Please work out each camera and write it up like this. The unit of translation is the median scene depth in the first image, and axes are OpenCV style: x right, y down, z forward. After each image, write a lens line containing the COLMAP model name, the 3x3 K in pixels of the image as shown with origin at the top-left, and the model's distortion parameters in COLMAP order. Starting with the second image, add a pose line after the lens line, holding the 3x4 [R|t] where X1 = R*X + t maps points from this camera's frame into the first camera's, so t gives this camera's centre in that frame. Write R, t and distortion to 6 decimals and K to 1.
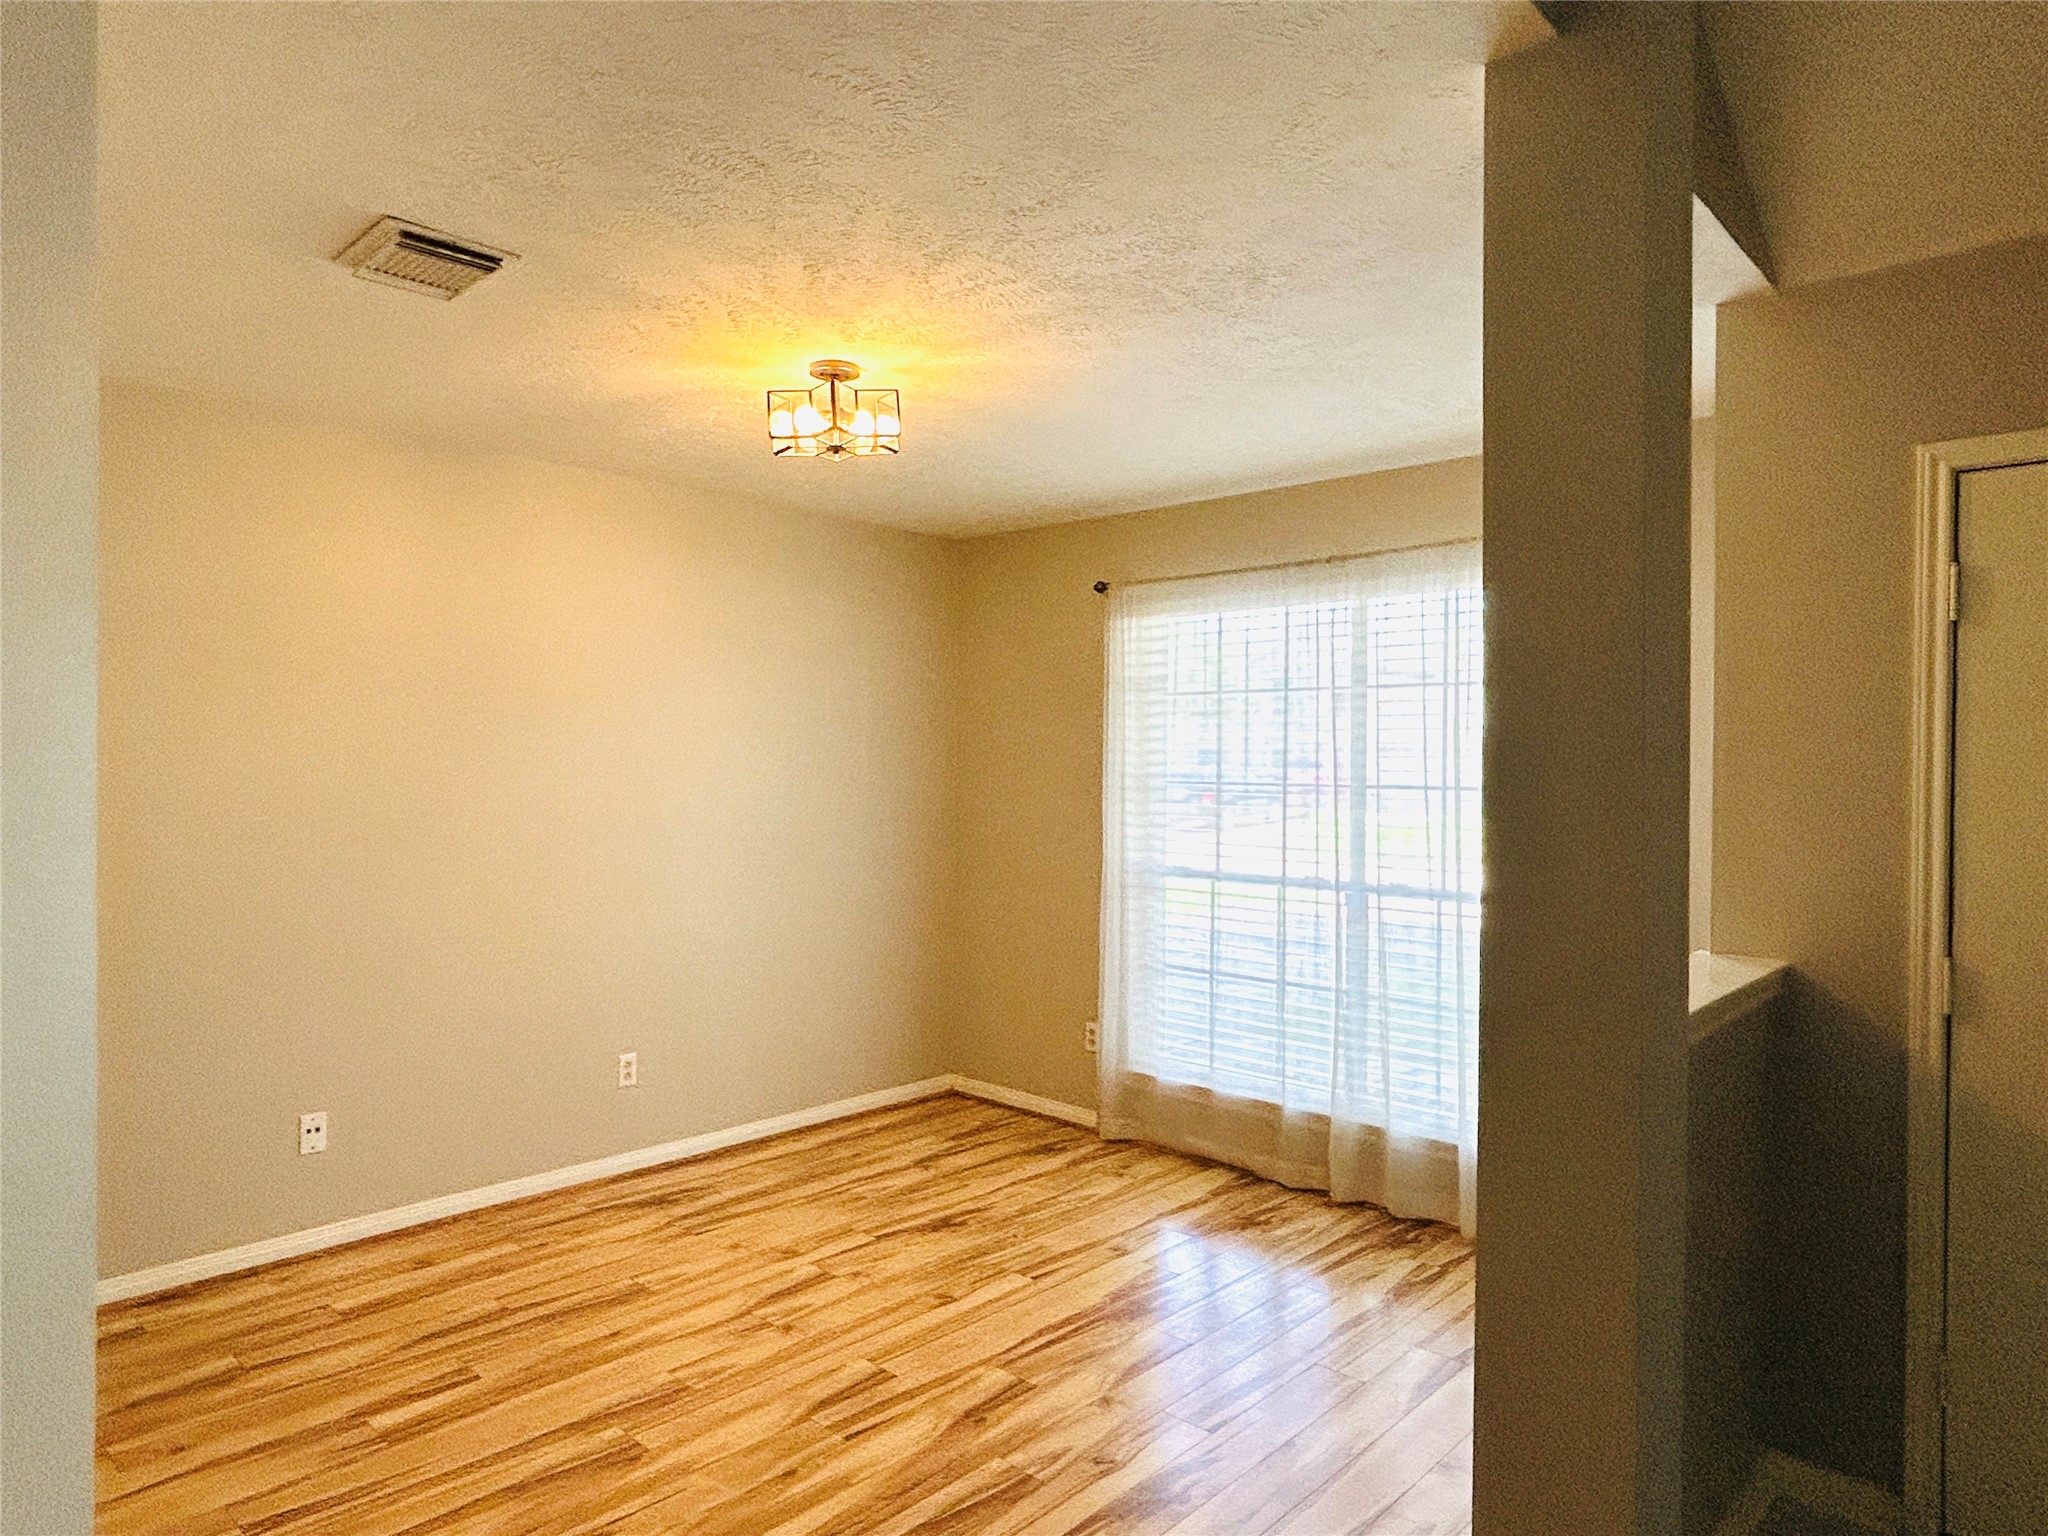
lens RADIAL K [[1227.1, 0, 1024.0], [0, 1227.1, 768.0], [0, 0, 1]] dist [-0.071108, -0.000593]
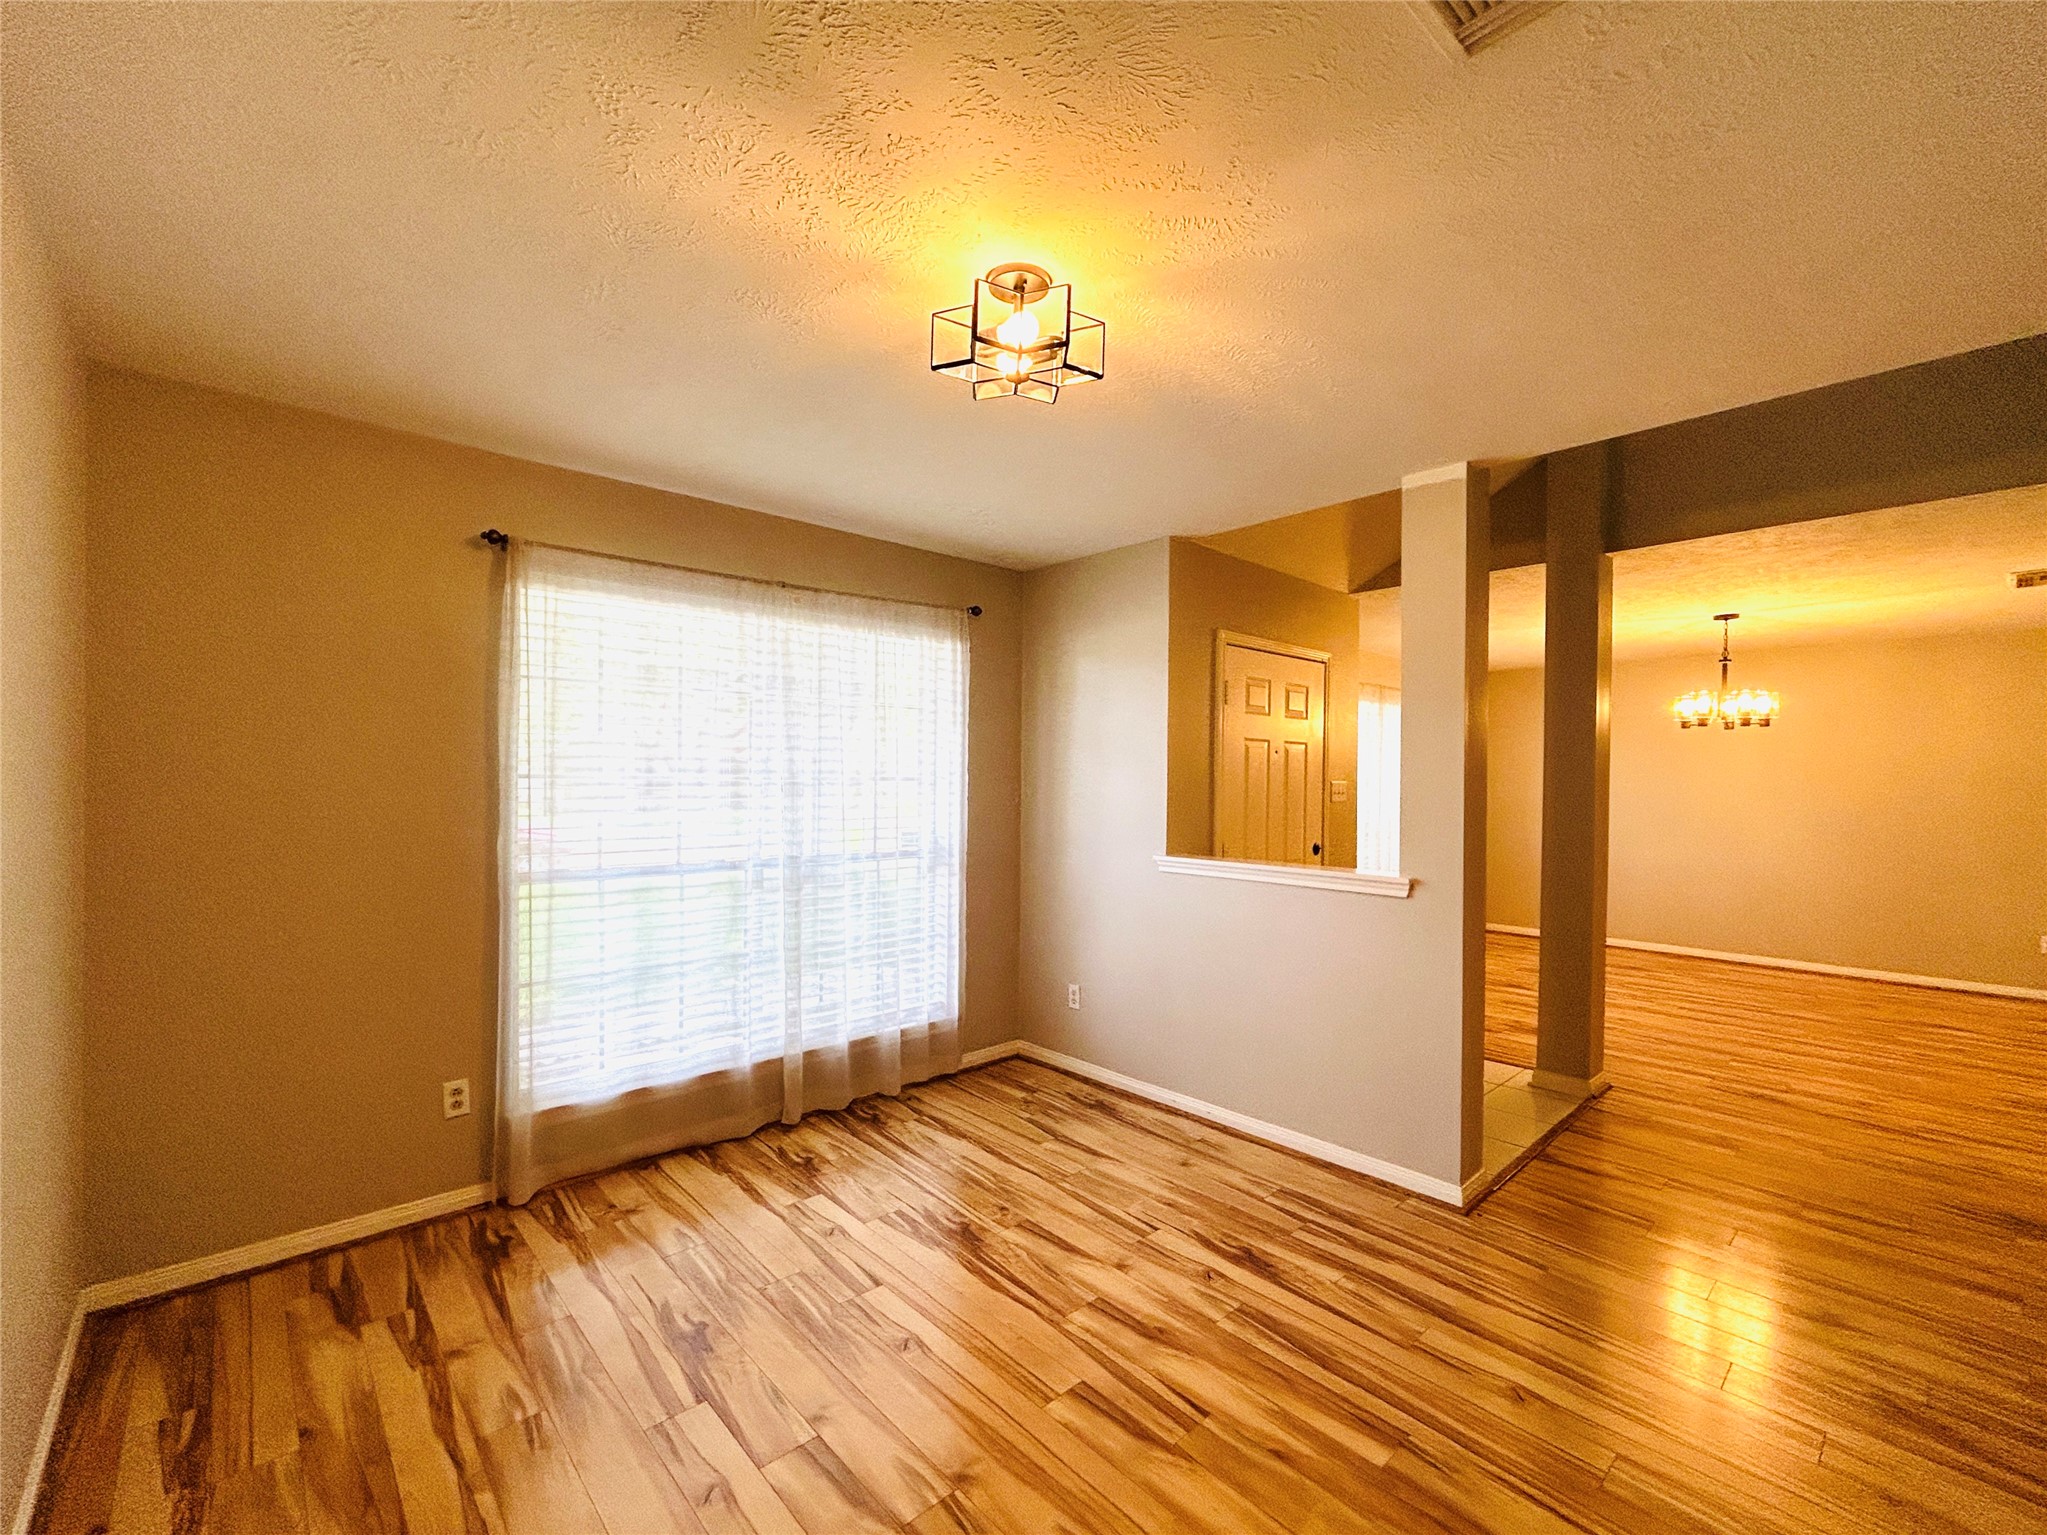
lens RADIAL K [[876.3, 0, 1023.5], [0, 876.3, 767.5], [0, 0, 1]] dist [0.003494, 0.000398]
pose [[0.077878, -0.003918, 0.996955, -0.604516], [-0.005989, 0.999972, 0.004397, 0.000933], [-0.996945, -0.006313, 0.077853, 0.732347]]
